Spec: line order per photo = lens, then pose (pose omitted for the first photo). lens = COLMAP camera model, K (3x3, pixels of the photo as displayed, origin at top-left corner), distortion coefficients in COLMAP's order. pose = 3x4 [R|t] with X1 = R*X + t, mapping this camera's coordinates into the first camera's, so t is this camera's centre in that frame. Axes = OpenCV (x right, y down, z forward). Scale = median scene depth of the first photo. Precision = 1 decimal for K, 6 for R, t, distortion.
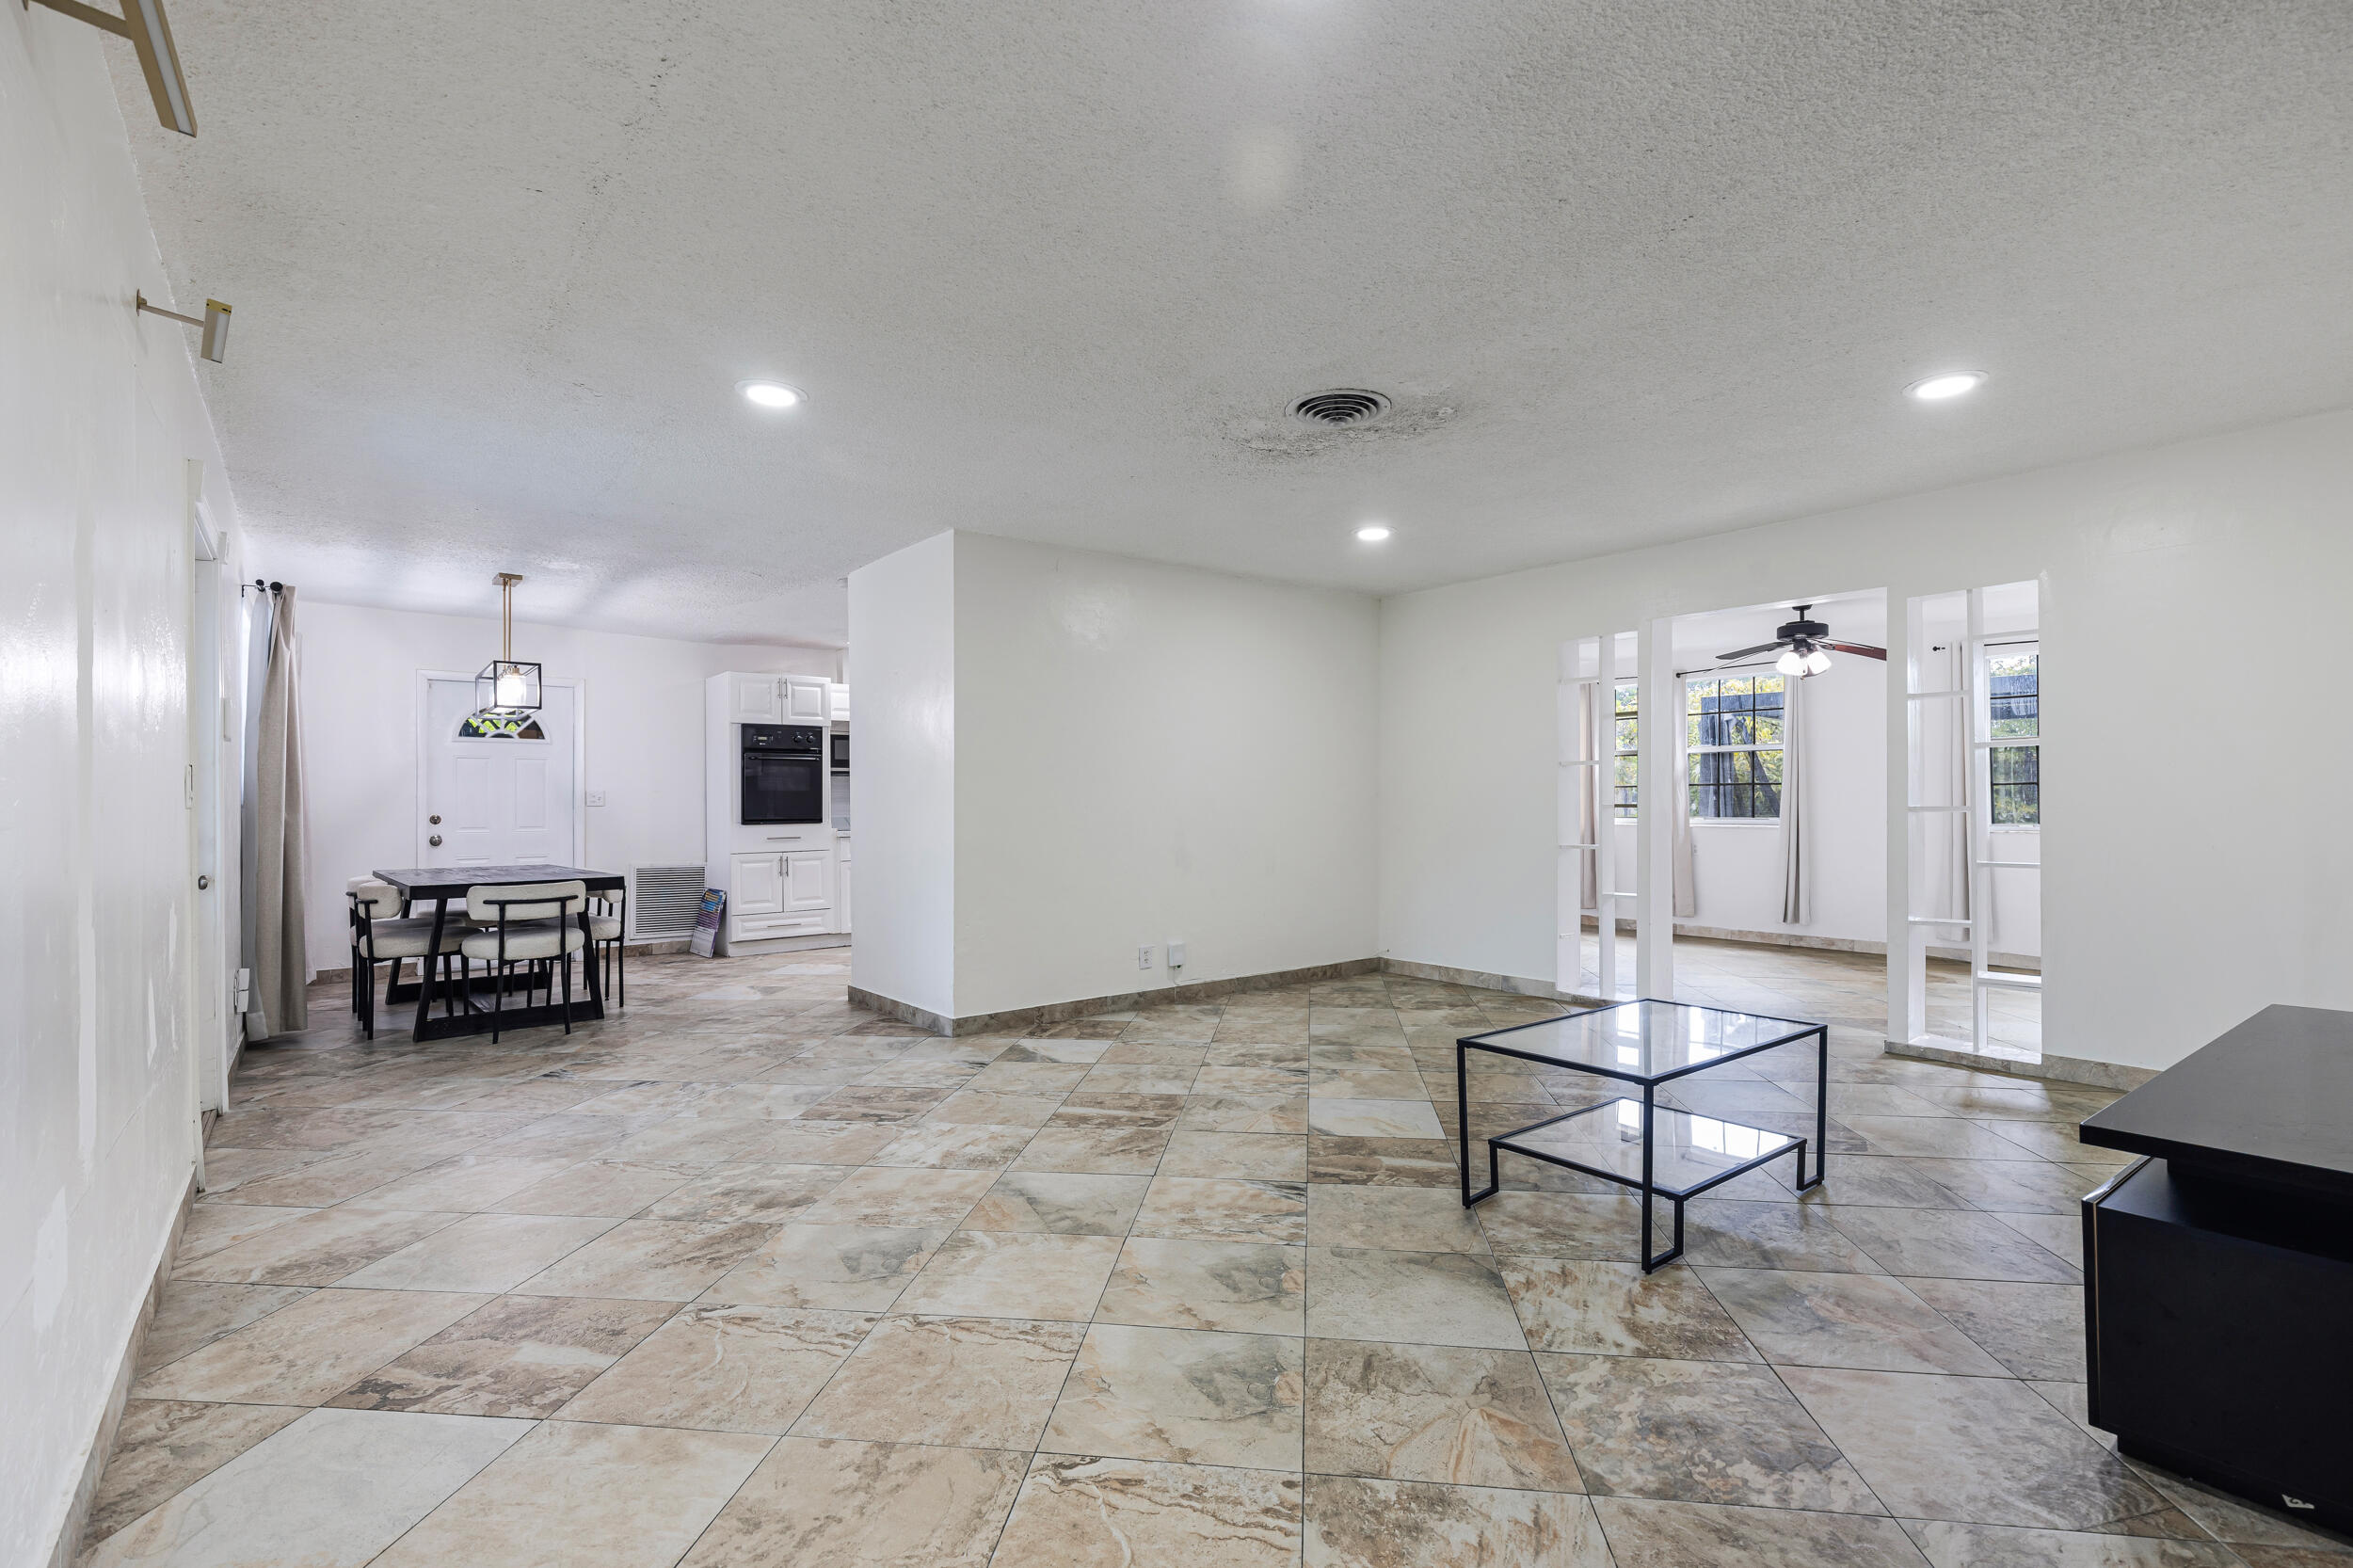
lens RADIAL K [[1071.8, 0, 1170.9], [0, 1071.8, 797.5], [0, 0, 1]] dist [0.003557, 0.001238]
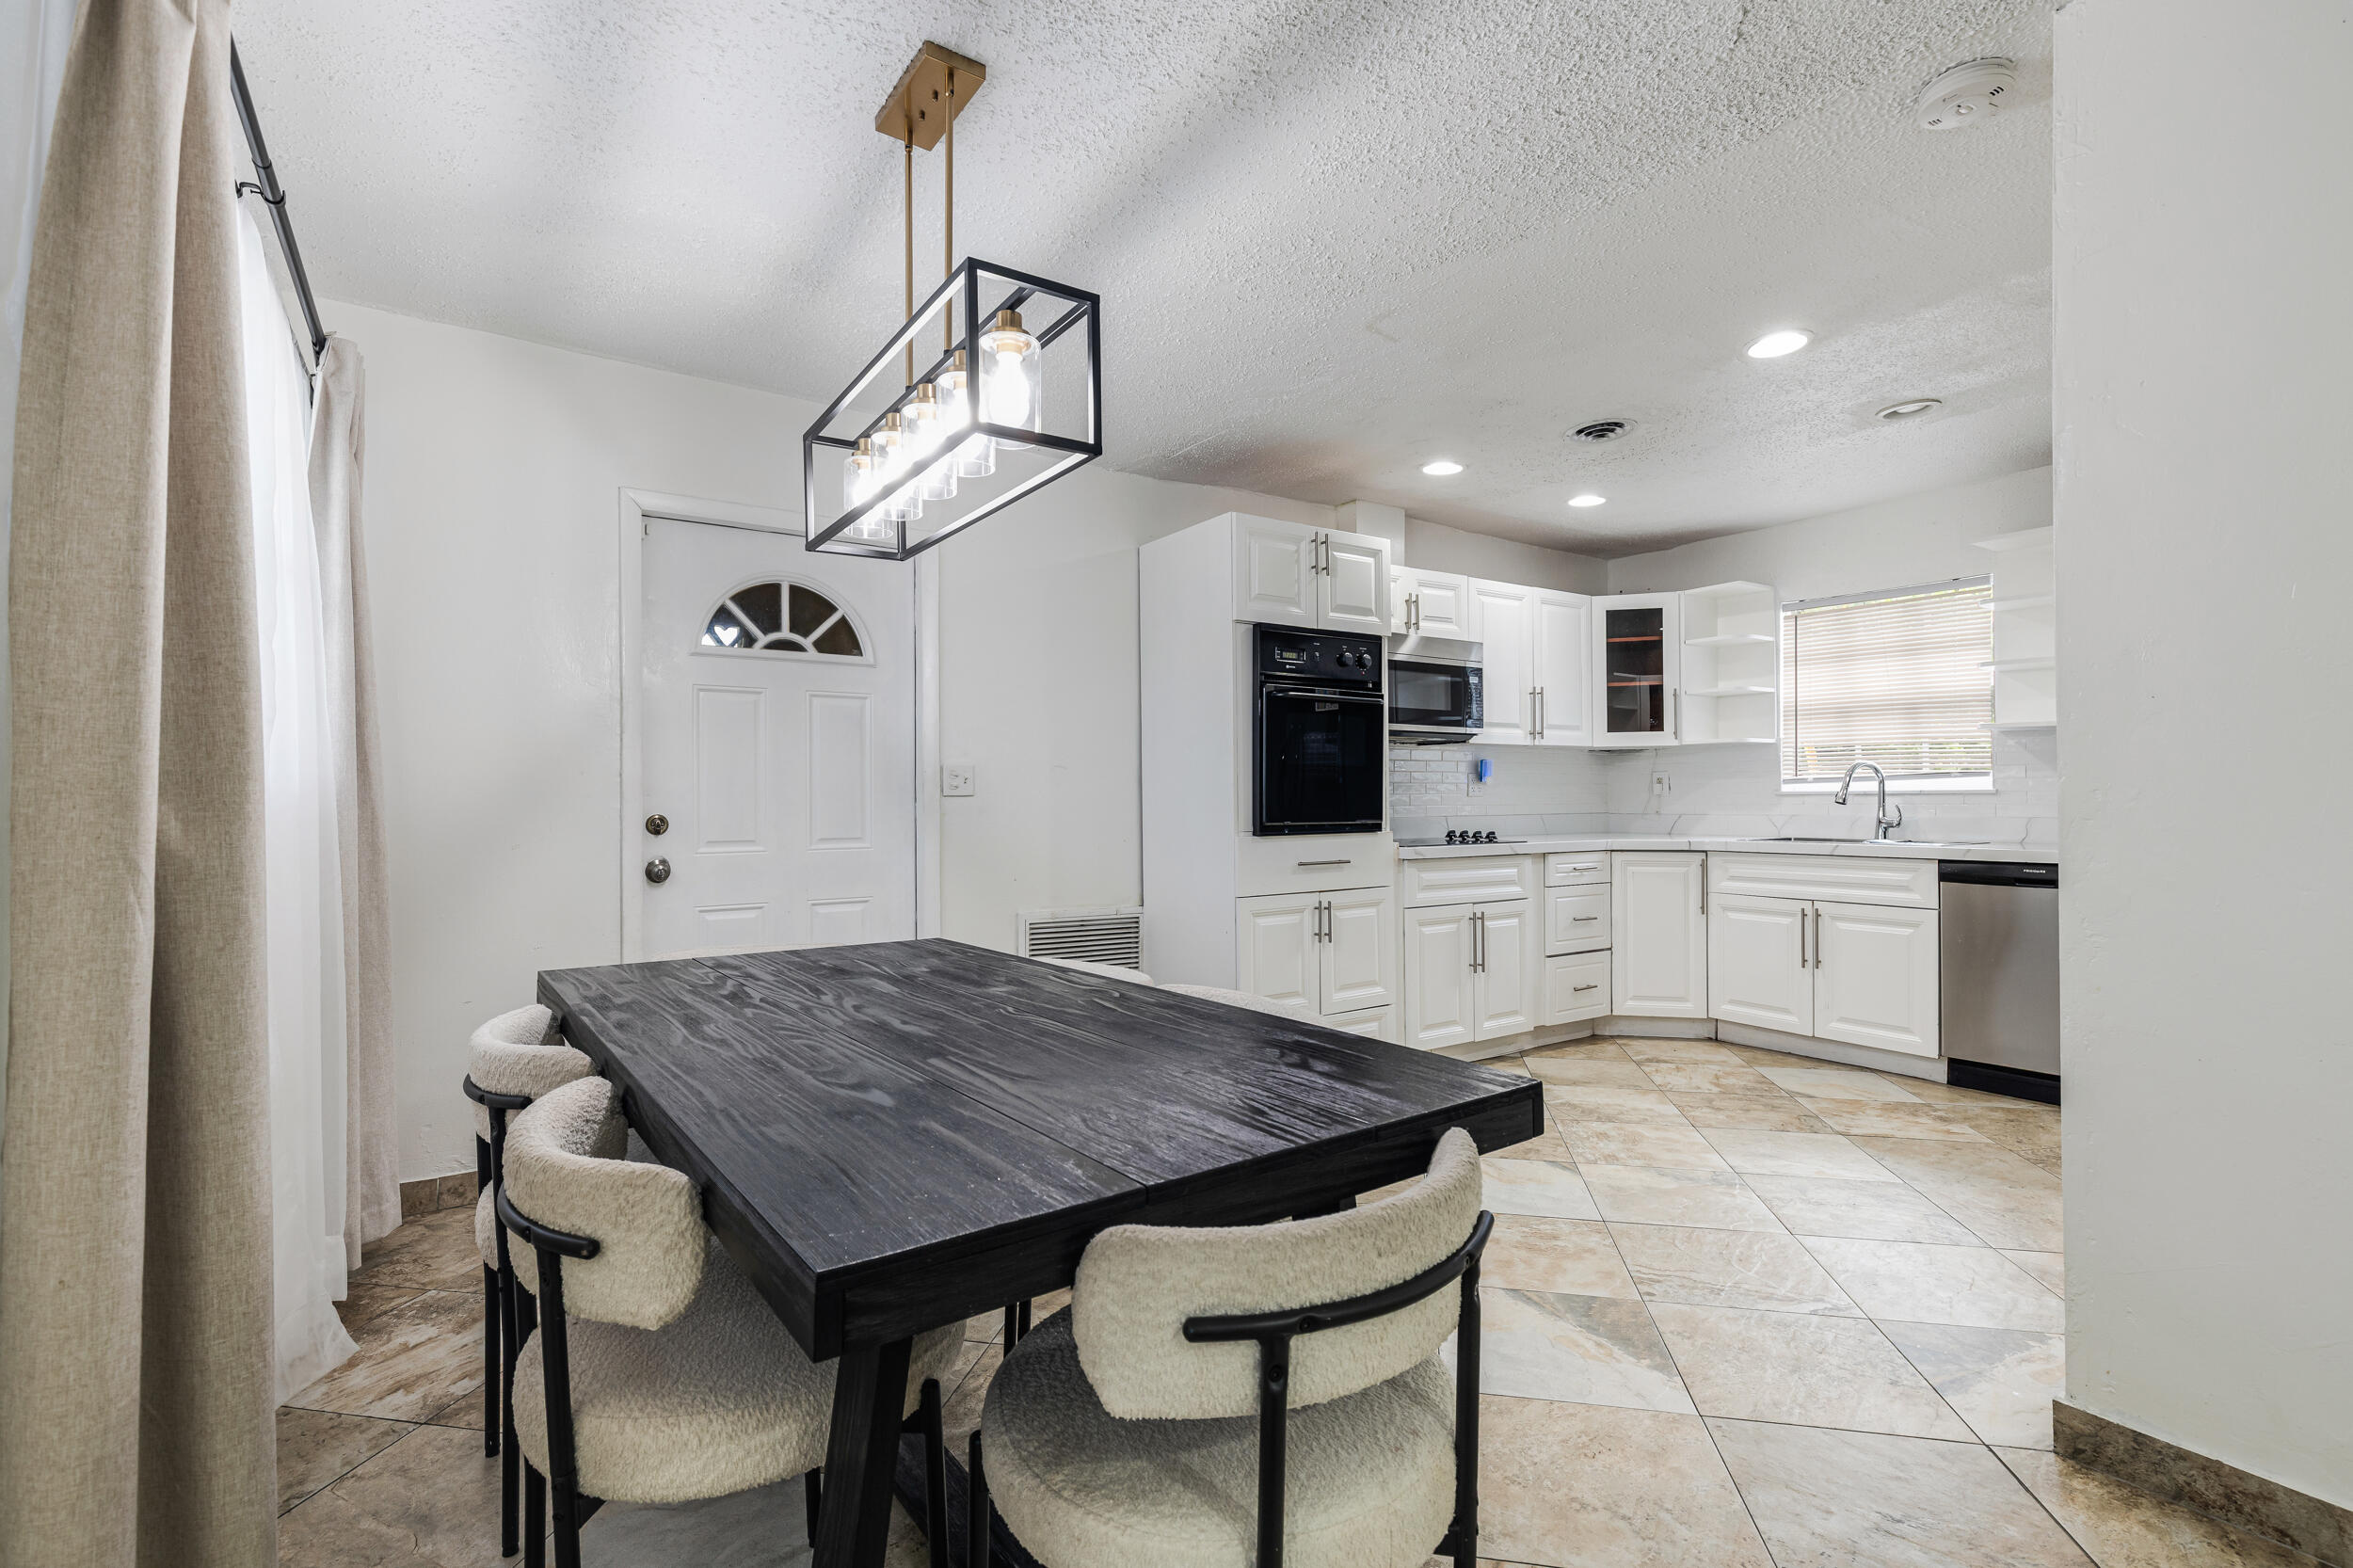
lens RADIAL K [[1071.8, 0, 1169.8], [0, 1071.8, 788.5], [0, 0, 1]] dist [0.003557, 0.001238]
pose [[0.996608, 0.001281, -0.082291, -0.408843], [-0.001393, 0.999998, -0.001295, 0.005292], [0.082289, 0.001405, 0.996608, 0.535888]]
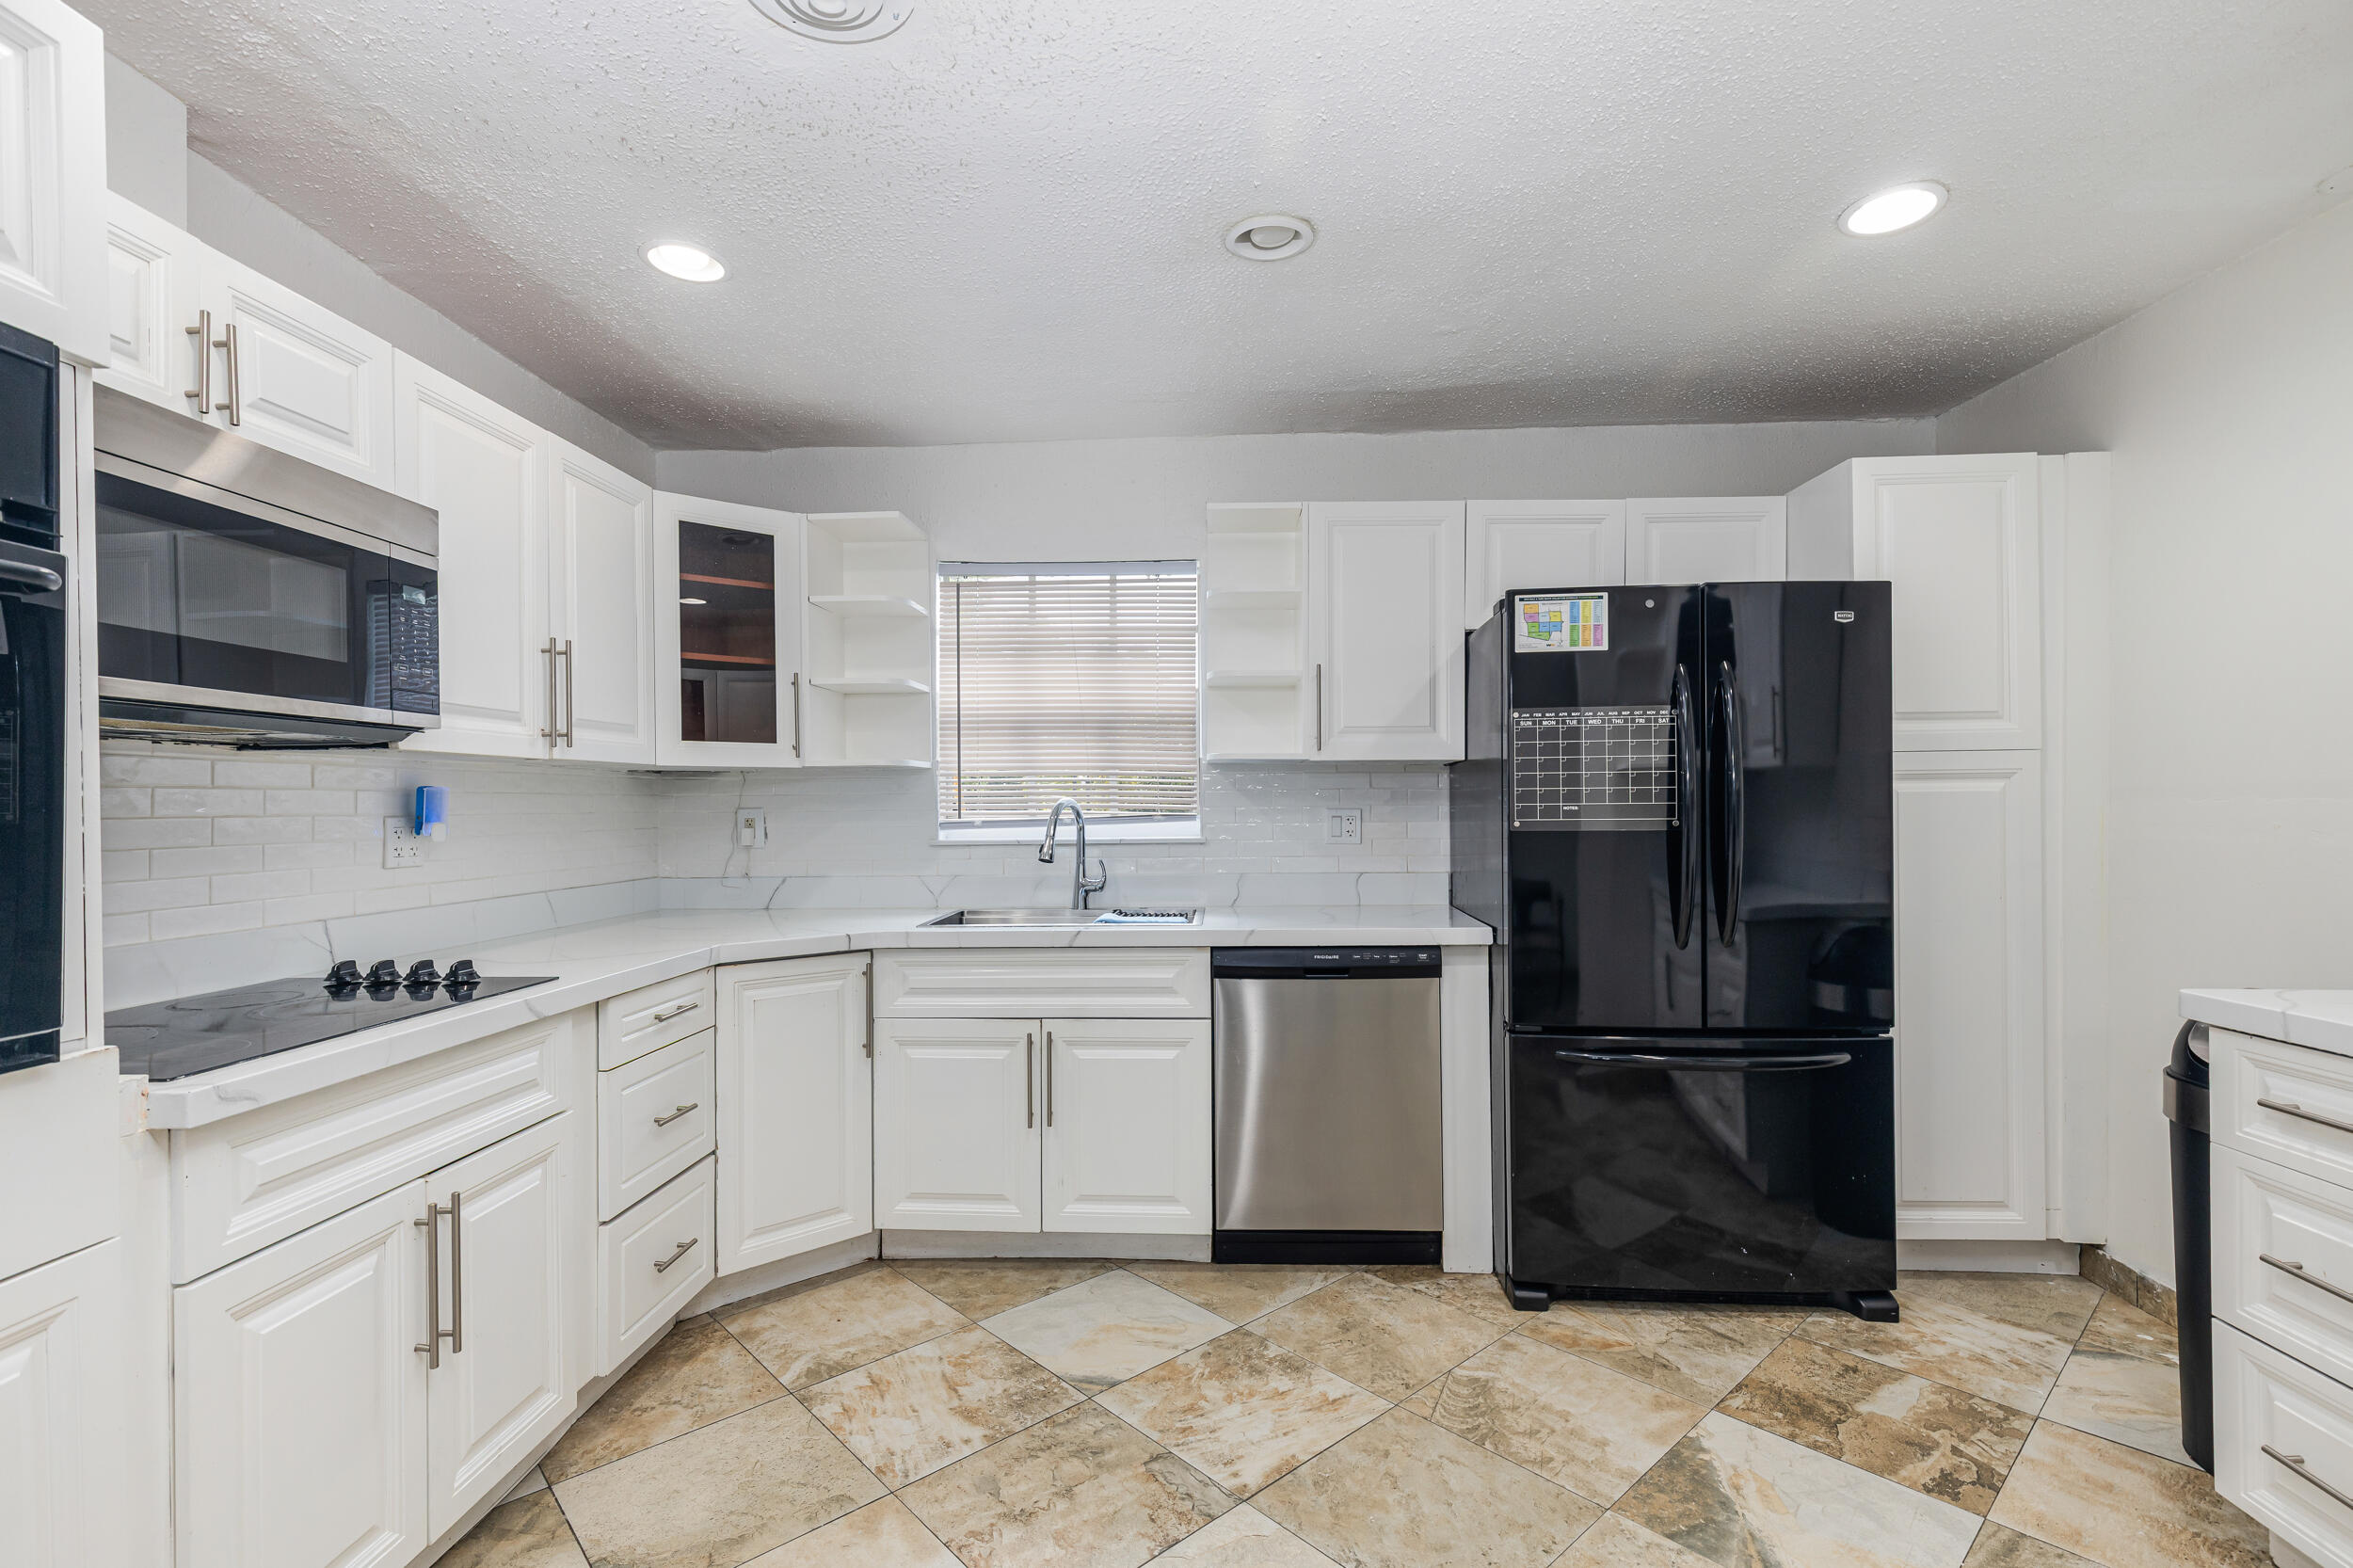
lens RADIAL K [[1071.8, 0, 1181.5], [0, 1071.8, 802.4], [0, 0, 1]] dist [0.003557, 0.001238]
pose [[0.652459, 0.002486, 0.757820, -0.359358], [-0.001222, 0.999997, -0.002228, -0.009198], [-0.757823, 0.000528, 0.652460, 0.861305]]
